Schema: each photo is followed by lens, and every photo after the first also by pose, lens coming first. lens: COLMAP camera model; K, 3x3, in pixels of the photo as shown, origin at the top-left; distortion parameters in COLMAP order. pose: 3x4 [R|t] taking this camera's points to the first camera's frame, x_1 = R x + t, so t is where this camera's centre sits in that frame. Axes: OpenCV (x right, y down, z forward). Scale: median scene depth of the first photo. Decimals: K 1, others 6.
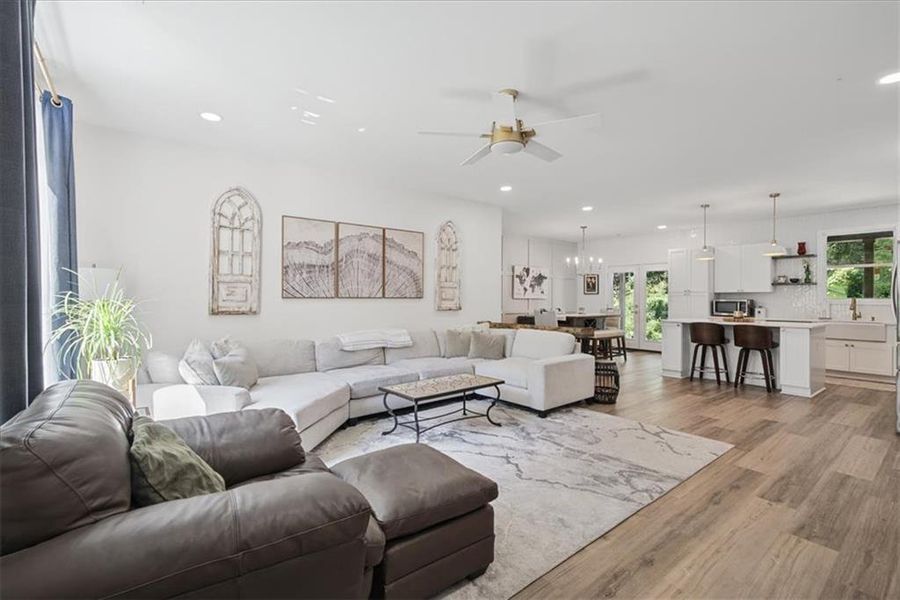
lens RADIAL K [[405.7, 0, 450.4], [0, 405.7, 298.7], [0, 0, 1]] dist [0.004570, -0.001297]
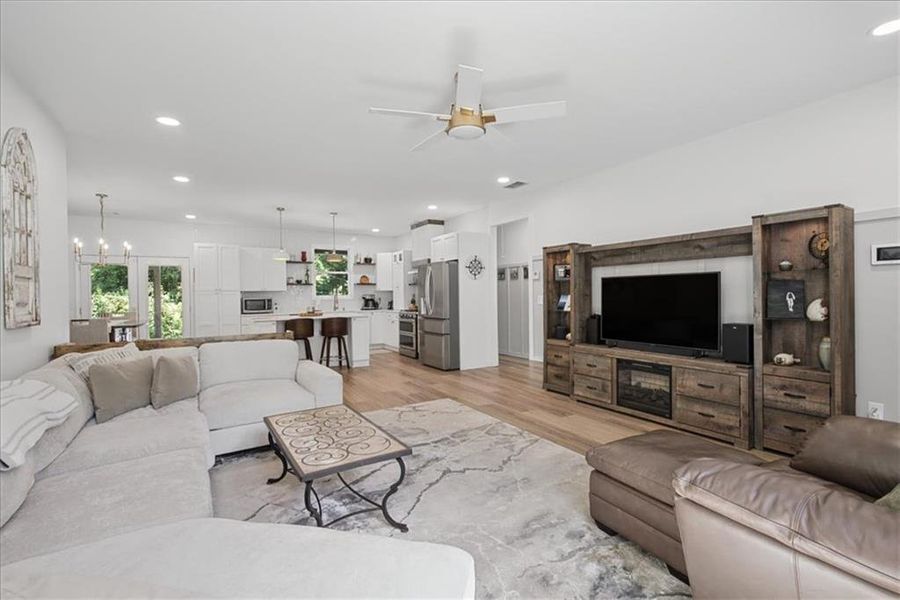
lens RADIAL K [[405.7, 0, 455.4], [0, 405.7, 293.1], [0, 0, 1]] dist [0.004570, -0.001297]
pose [[0.123857, -0.001669, 0.992299, -0.450007], [0.015585, 0.999879, -0.000263, -0.002409], [-0.992178, 0.015498, 0.123868, 0.516317]]
